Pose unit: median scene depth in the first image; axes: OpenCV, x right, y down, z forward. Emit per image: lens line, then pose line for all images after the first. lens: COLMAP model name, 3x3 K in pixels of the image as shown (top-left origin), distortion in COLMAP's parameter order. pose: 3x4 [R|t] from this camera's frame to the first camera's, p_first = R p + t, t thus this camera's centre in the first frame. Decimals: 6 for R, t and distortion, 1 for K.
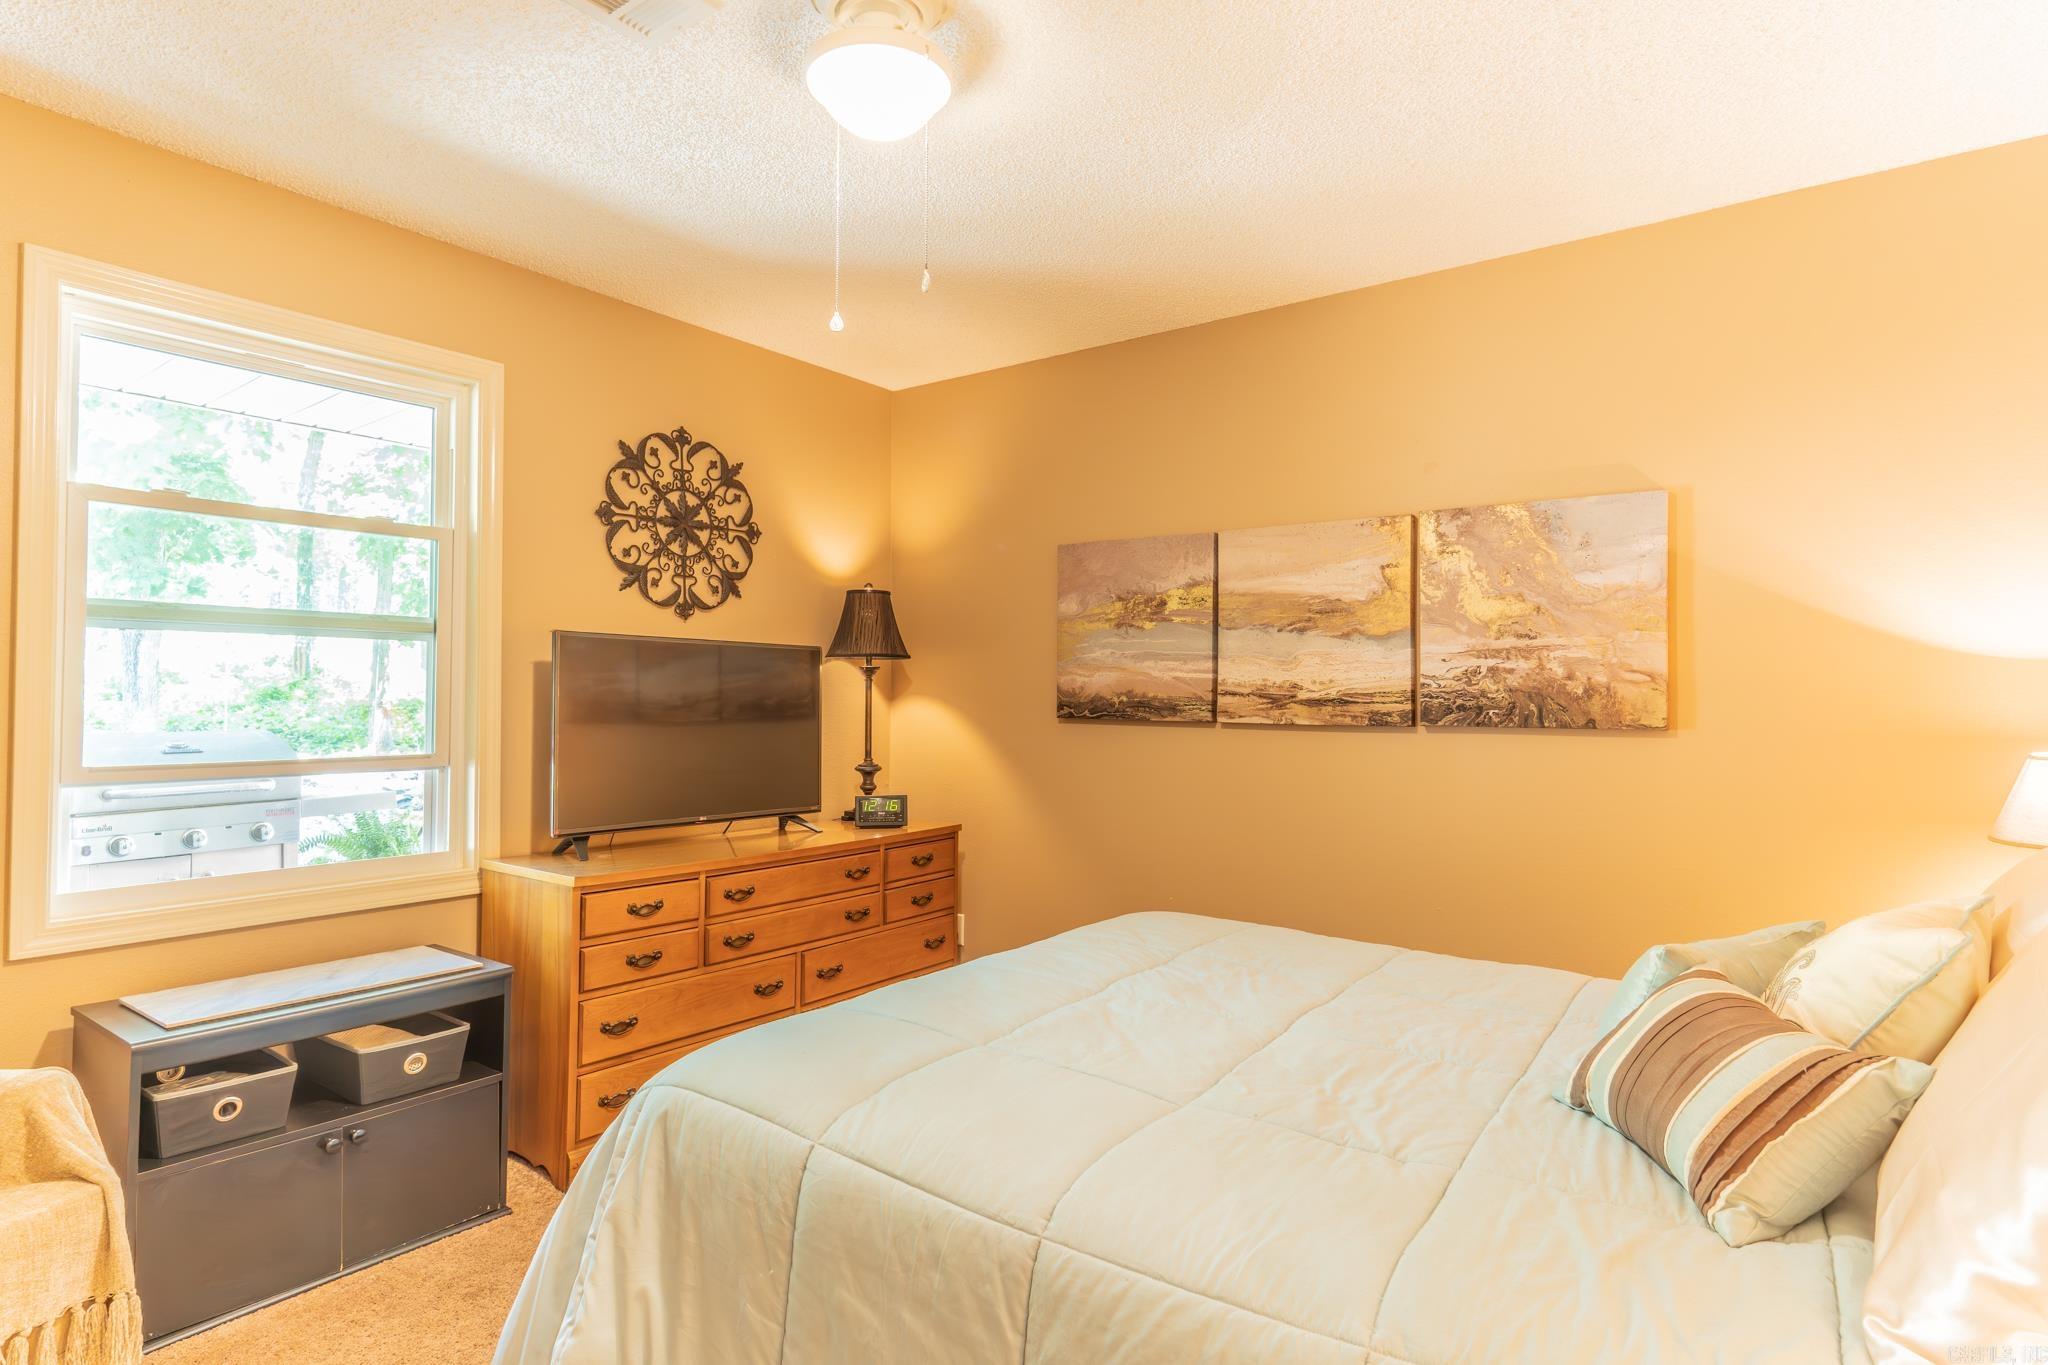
lens RADIAL K [[1089.3, 0, 1030.9], [0, 1089.3, 676.2], [0, 0, 1]] dist [0.010733, 0.000258]
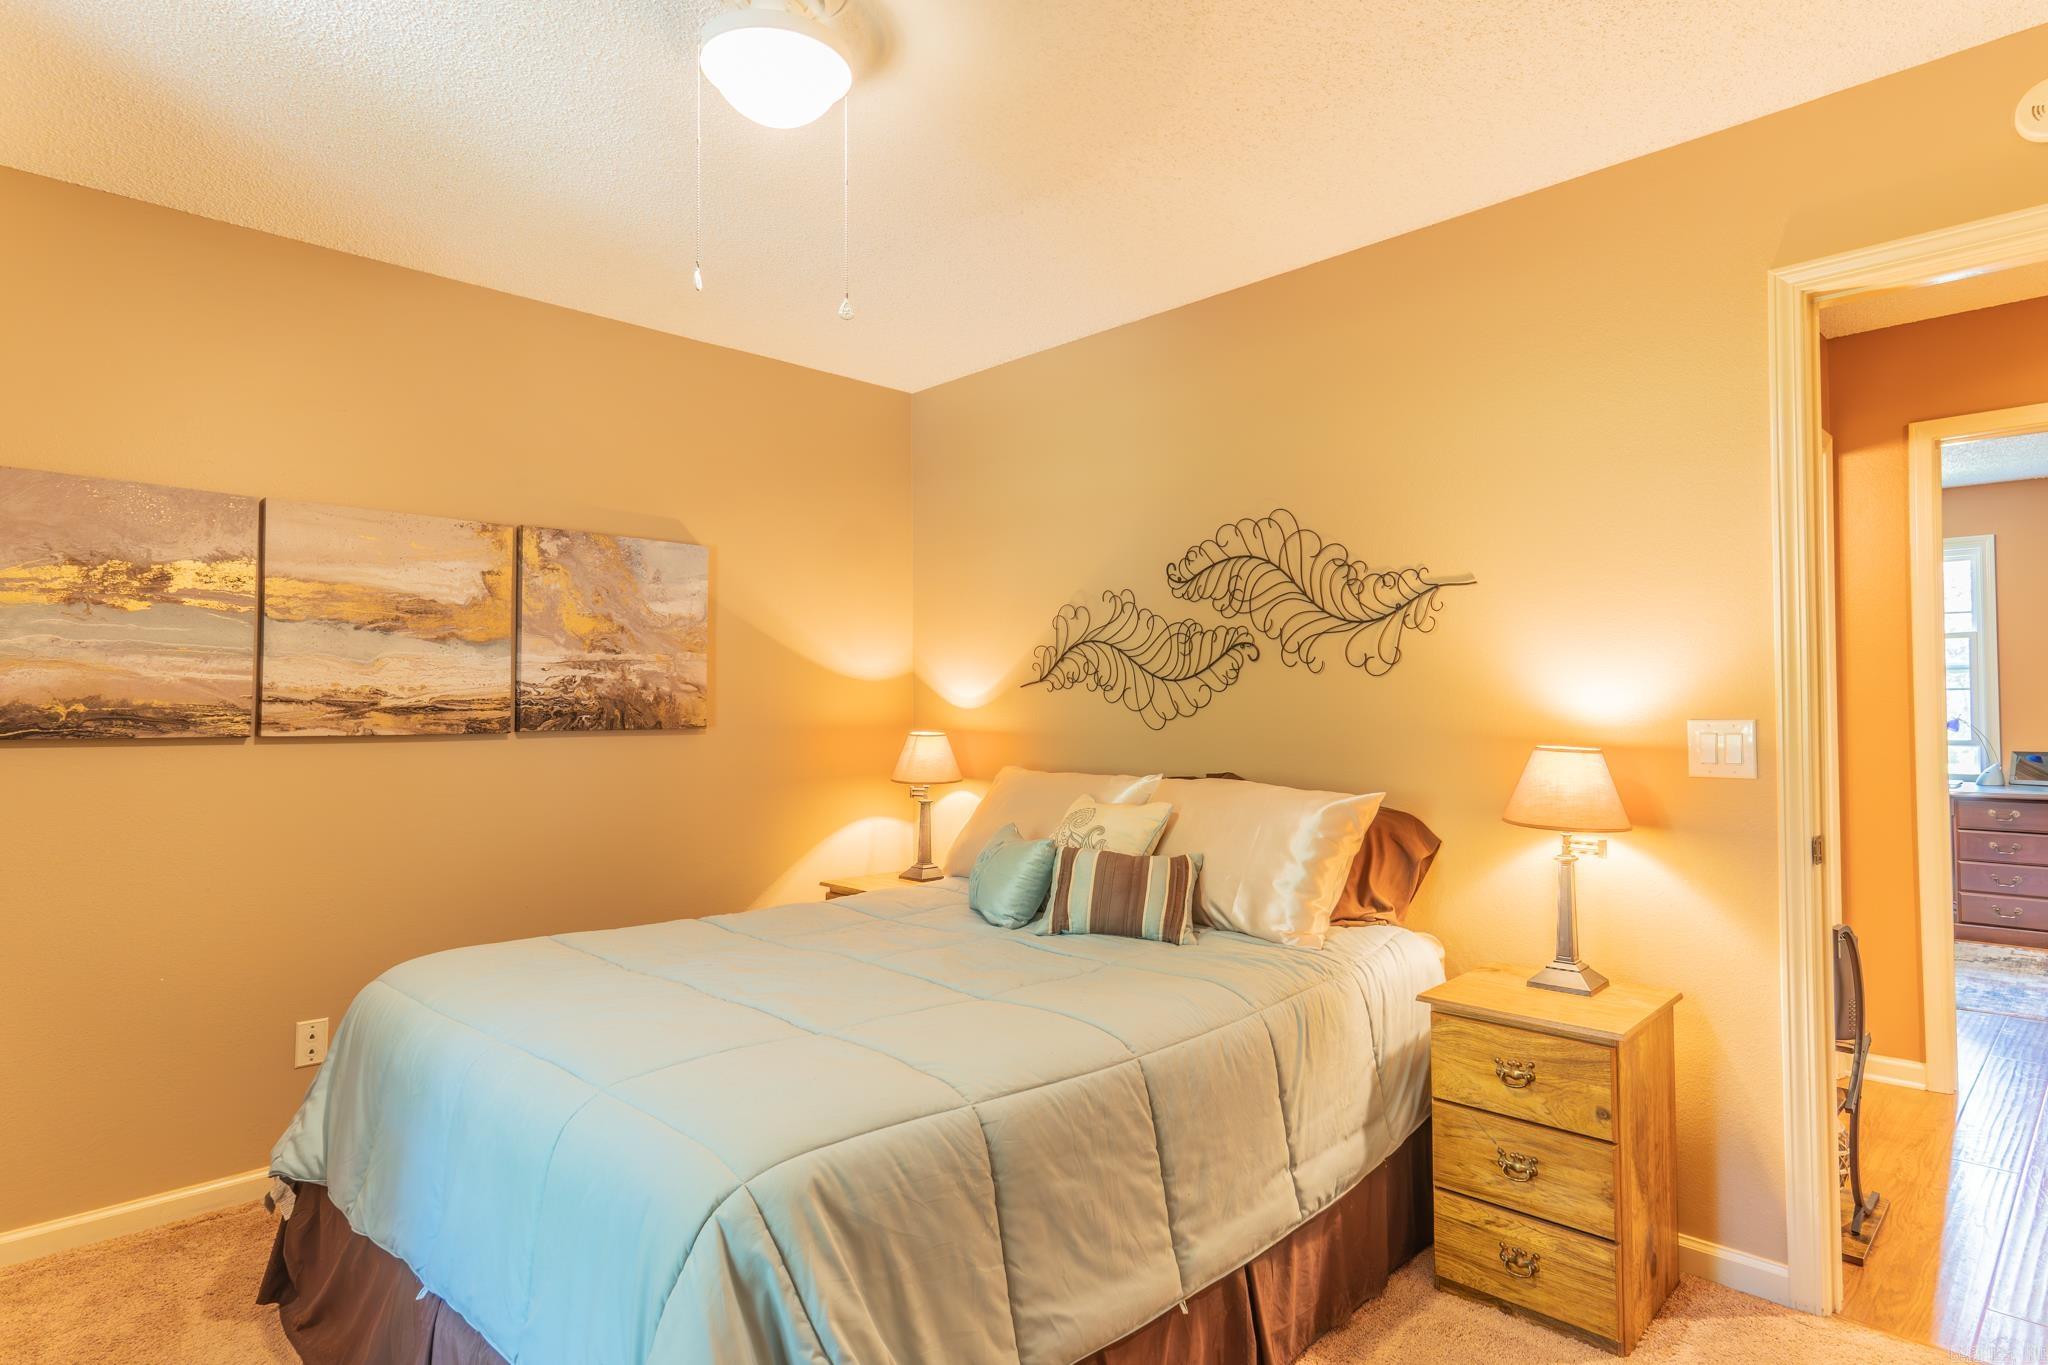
lens RADIAL K [[1089.3, 0, 1030.7], [0, 1089.3, 688.3], [0, 0, 1]] dist [0.010733, 0.000258]
pose [[0.169253, 0.012743, 0.985490, -0.560742], [-0.013886, 0.999848, -0.010544, 0.008140], [-0.985475, -0.011900, 0.169404, 0.333322]]
